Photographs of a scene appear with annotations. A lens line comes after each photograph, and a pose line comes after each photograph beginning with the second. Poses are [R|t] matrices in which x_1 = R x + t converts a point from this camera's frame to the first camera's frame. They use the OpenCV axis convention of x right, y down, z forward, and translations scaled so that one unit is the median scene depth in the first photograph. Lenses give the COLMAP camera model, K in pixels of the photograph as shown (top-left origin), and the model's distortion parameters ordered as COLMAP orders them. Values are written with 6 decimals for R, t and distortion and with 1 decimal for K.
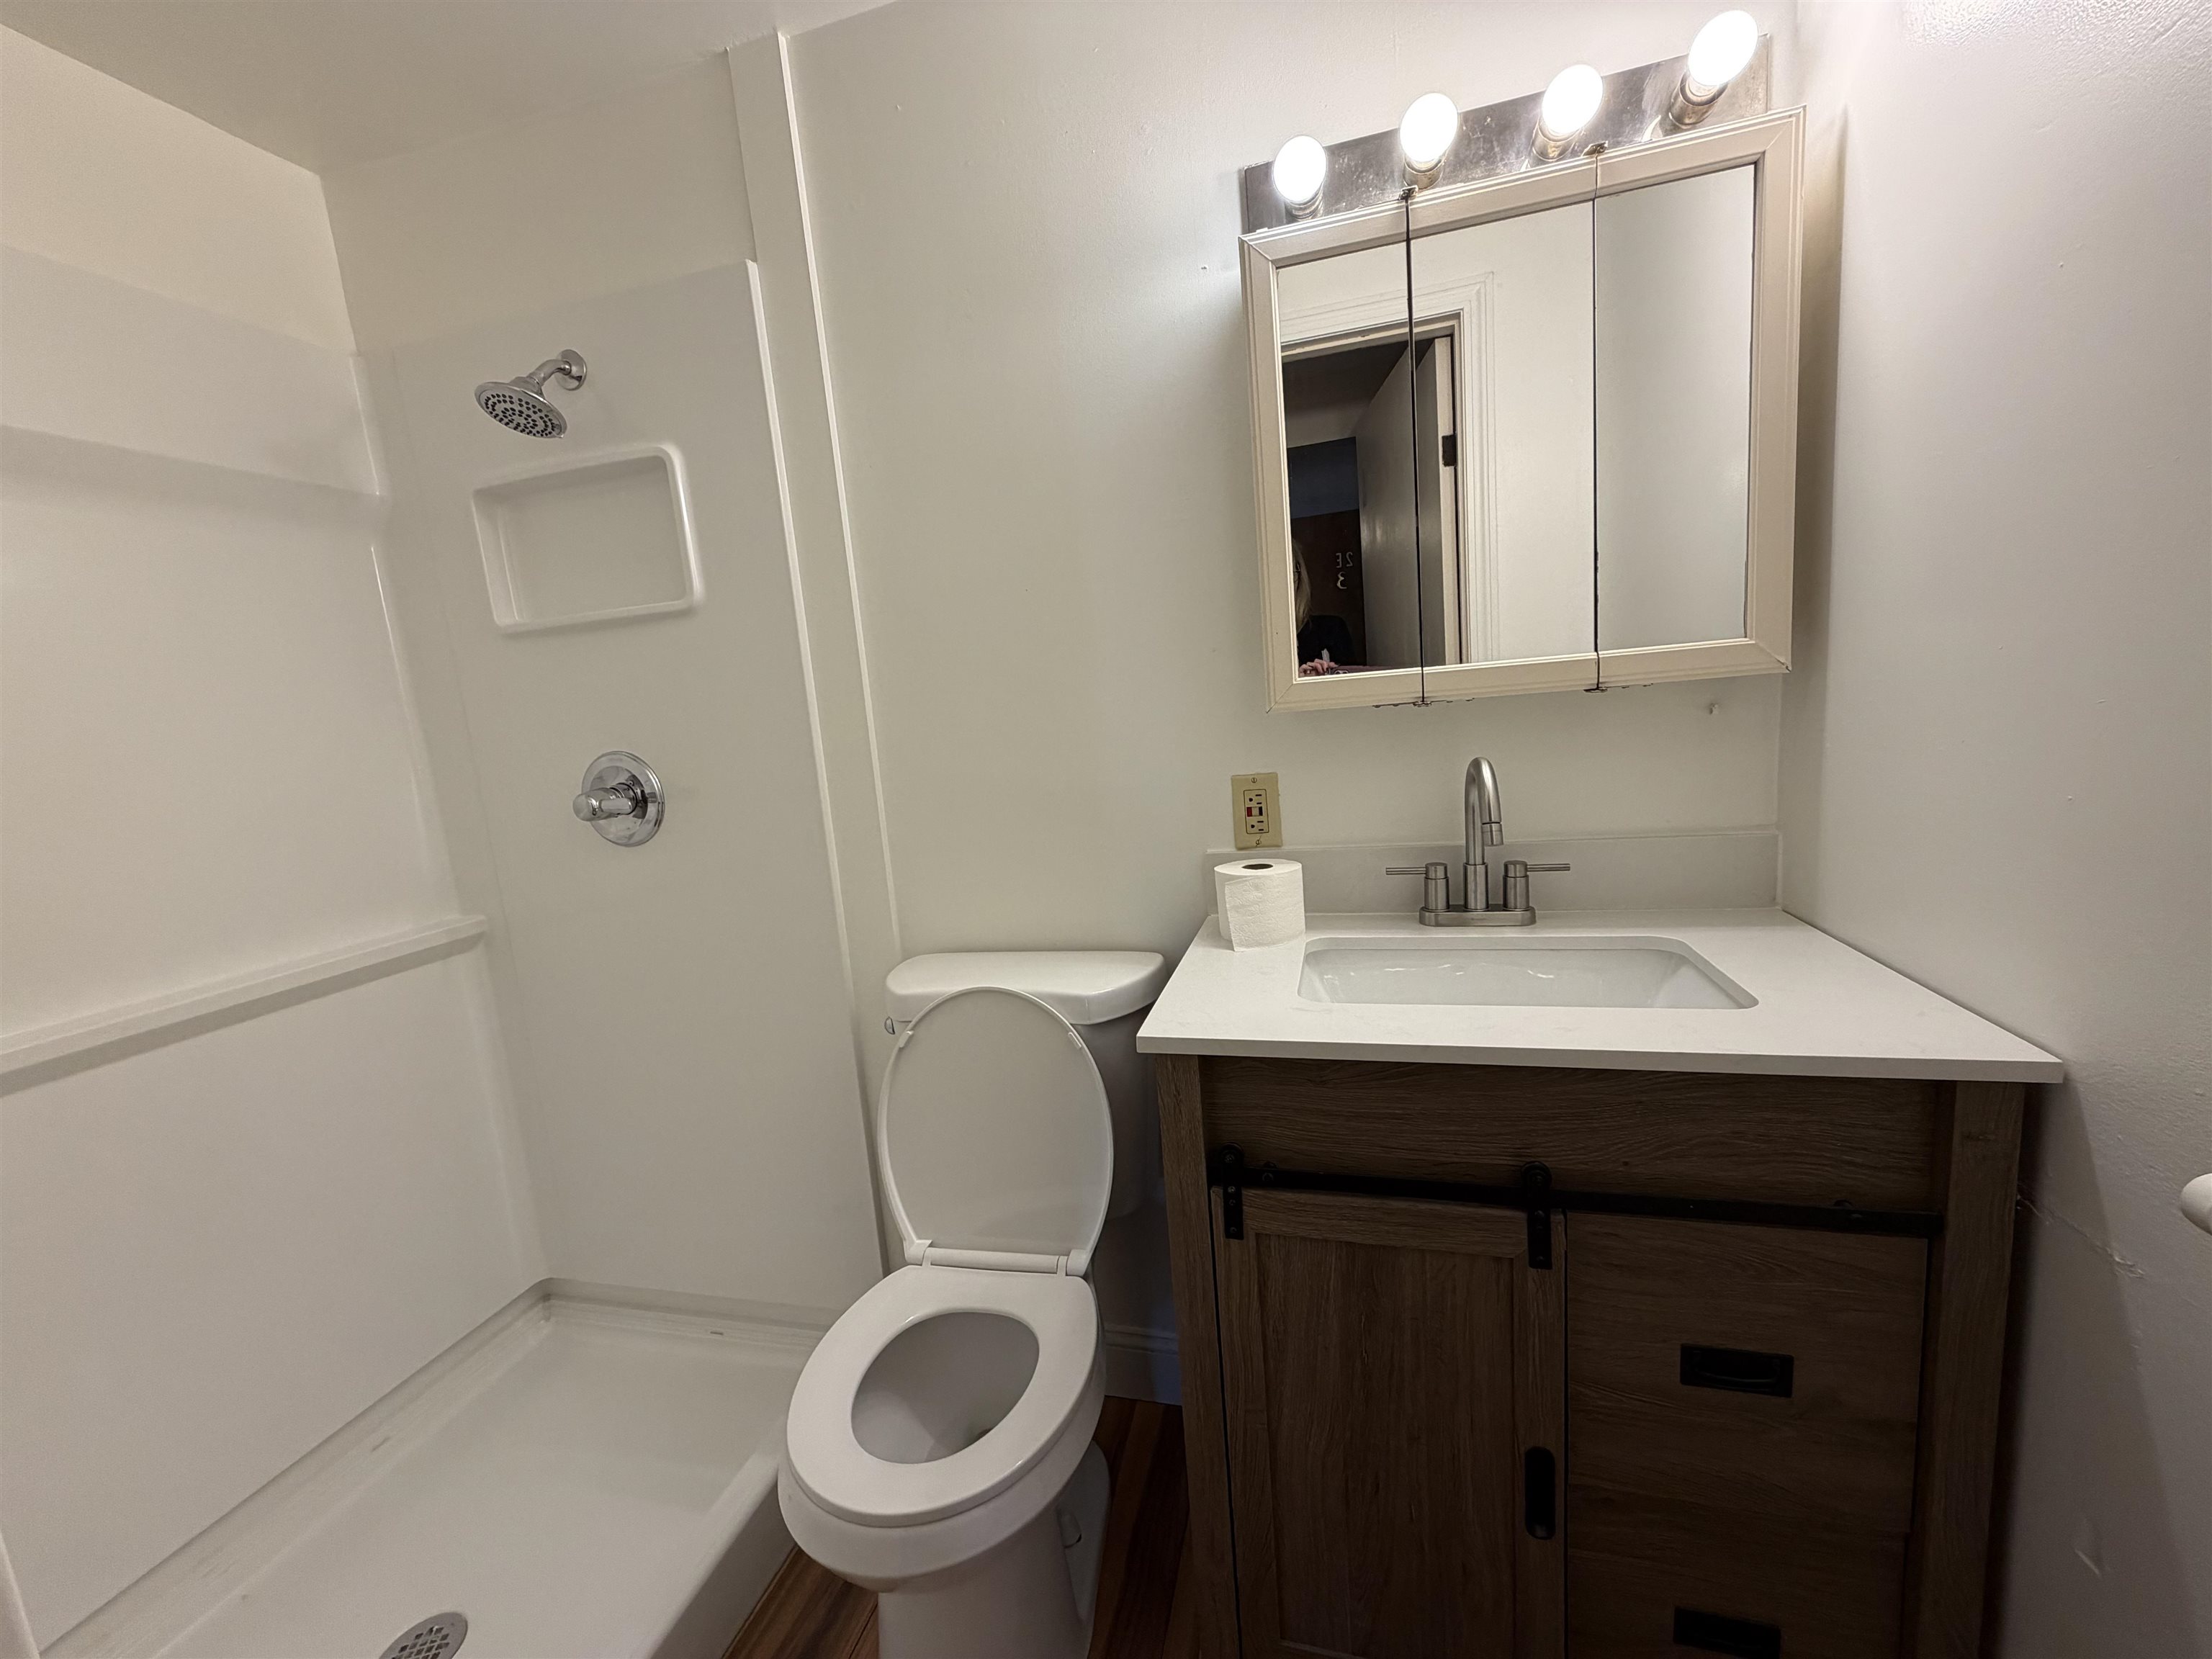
lens RADIAL K [[883.3, 0, 1095.3], [0, 883.3, 824.4], [0, 0, 1]] dist [0.001524, 0.000211]
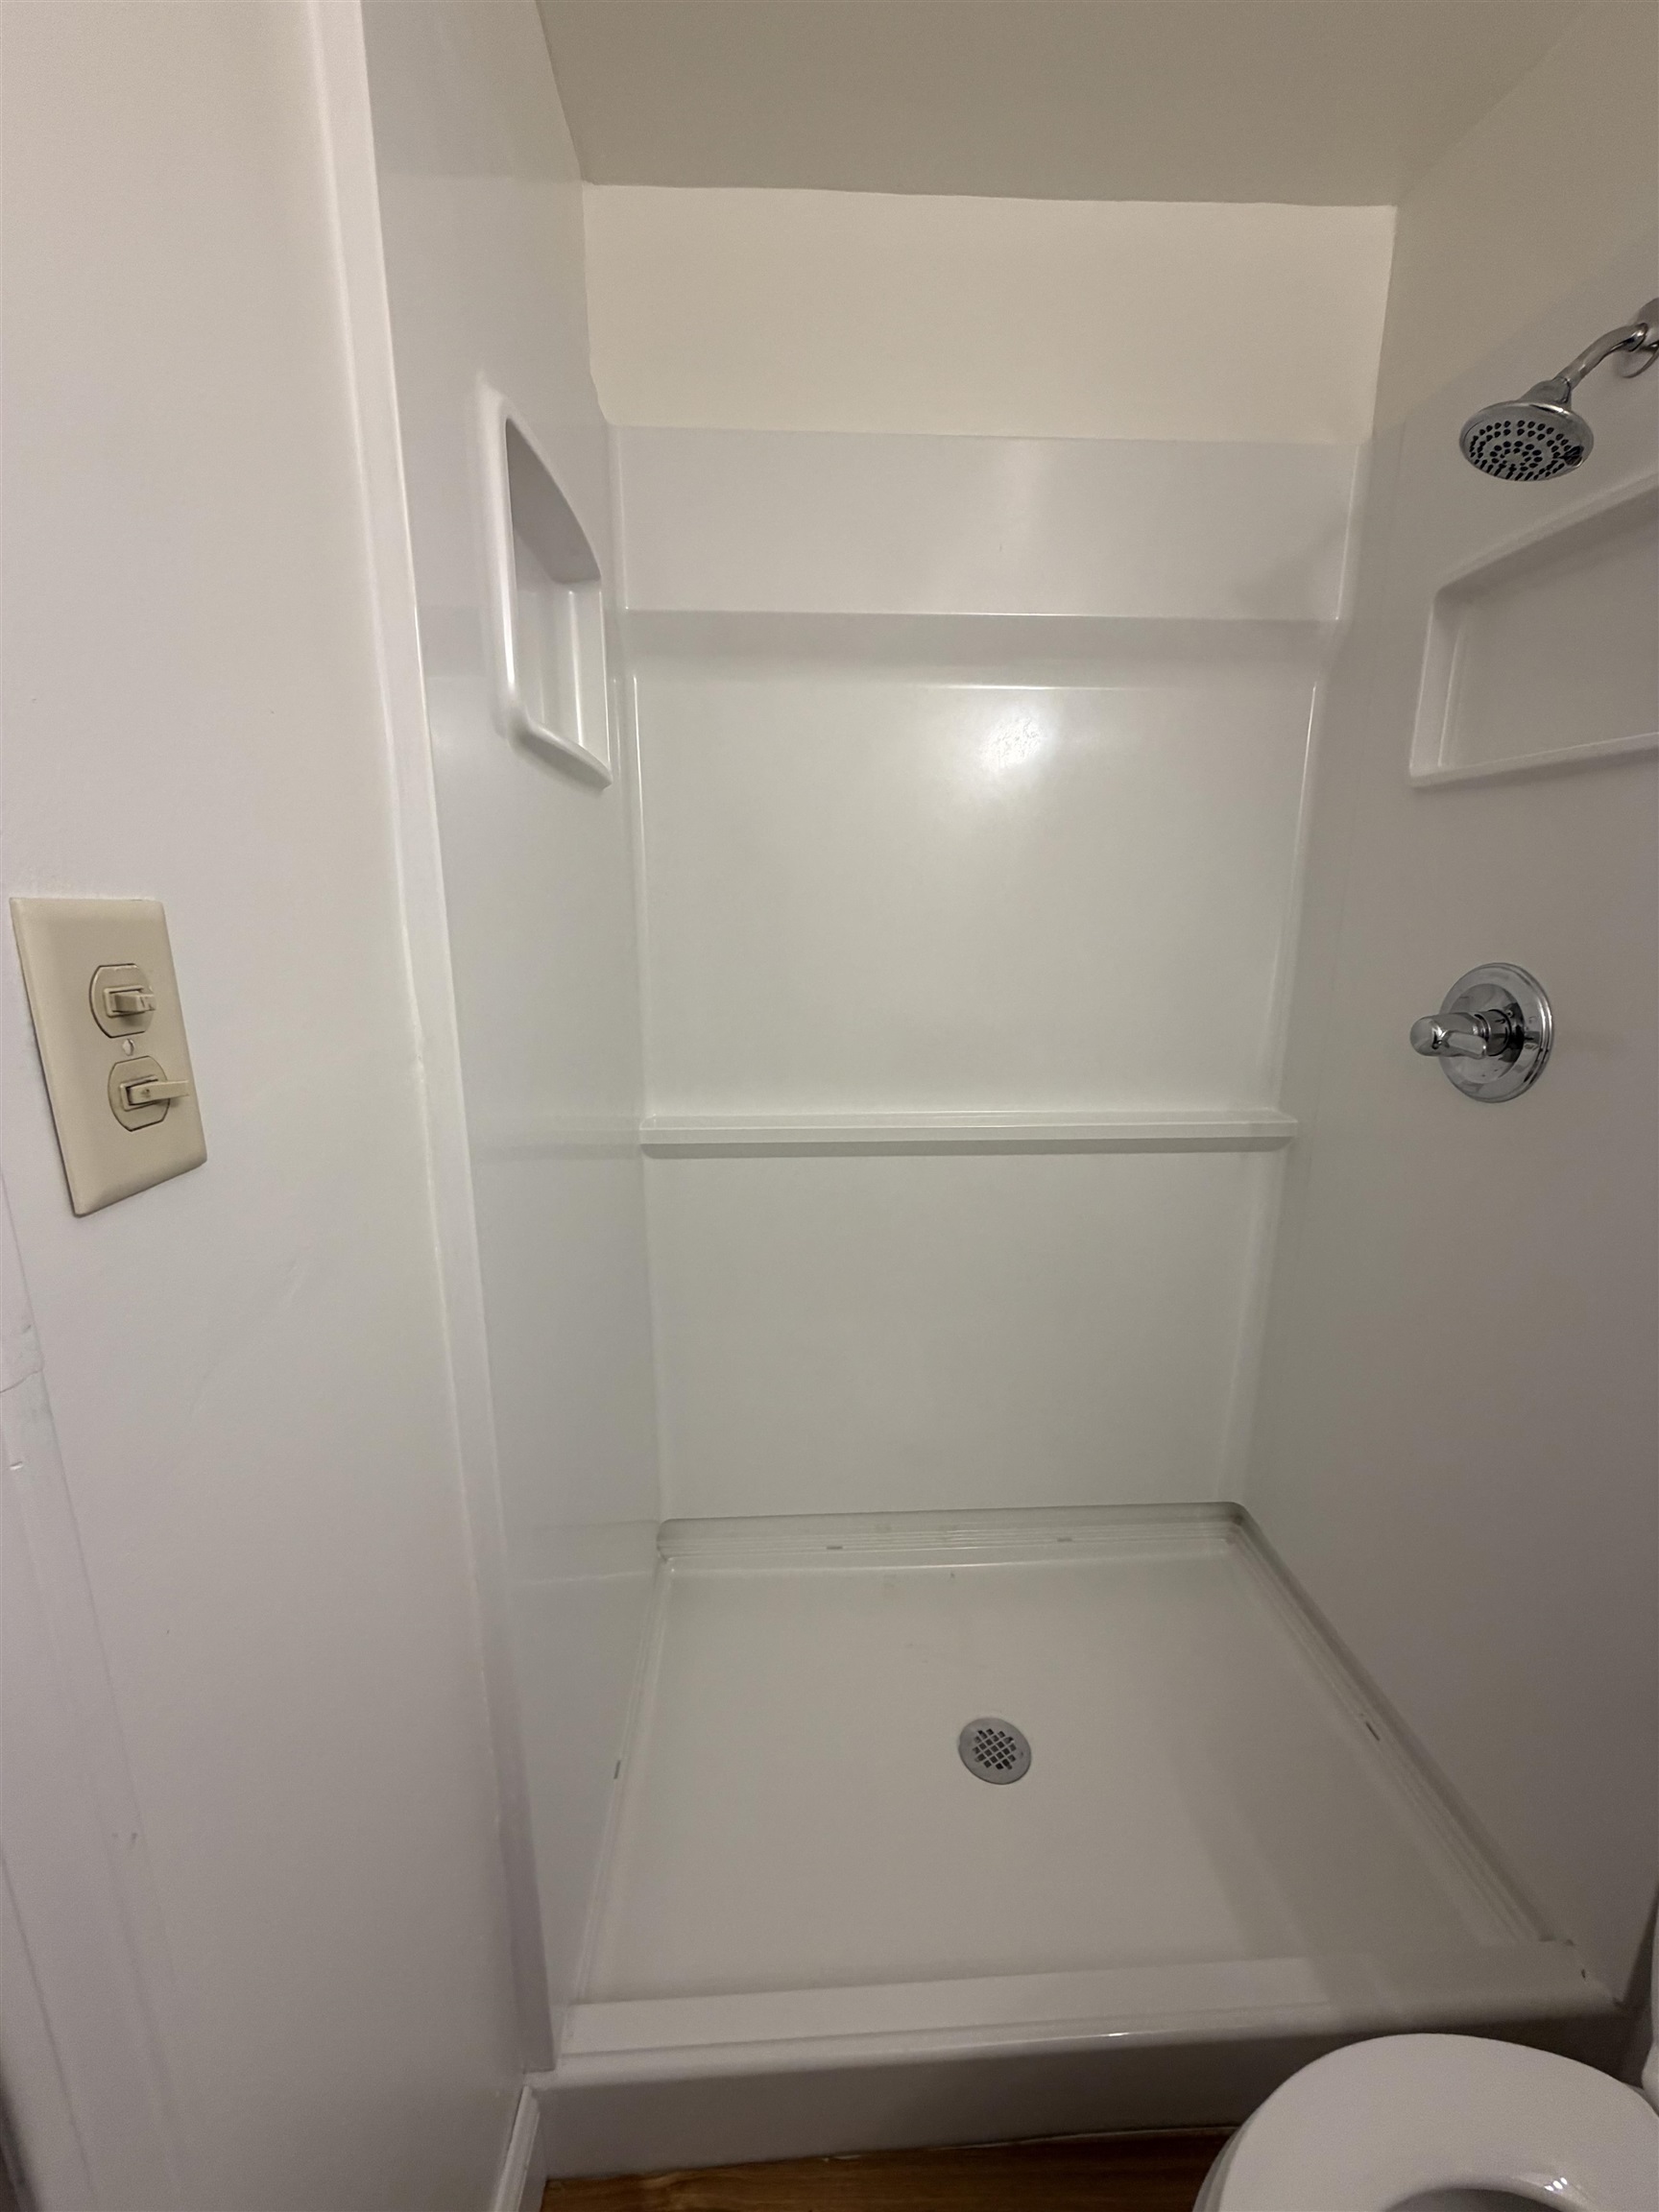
lens RADIAL K [[883.3, 0, 829.5], [0, 883.3, 1106.0], [0, 0, 1]] dist [0.001524, 0.000211]
pose [[0.327105, 0.303775, -0.894832, -0.062095], [-0.160686, 0.951014, 0.264108, -0.074276], [0.931226, 0.057396, 0.359893, 0.267421]]
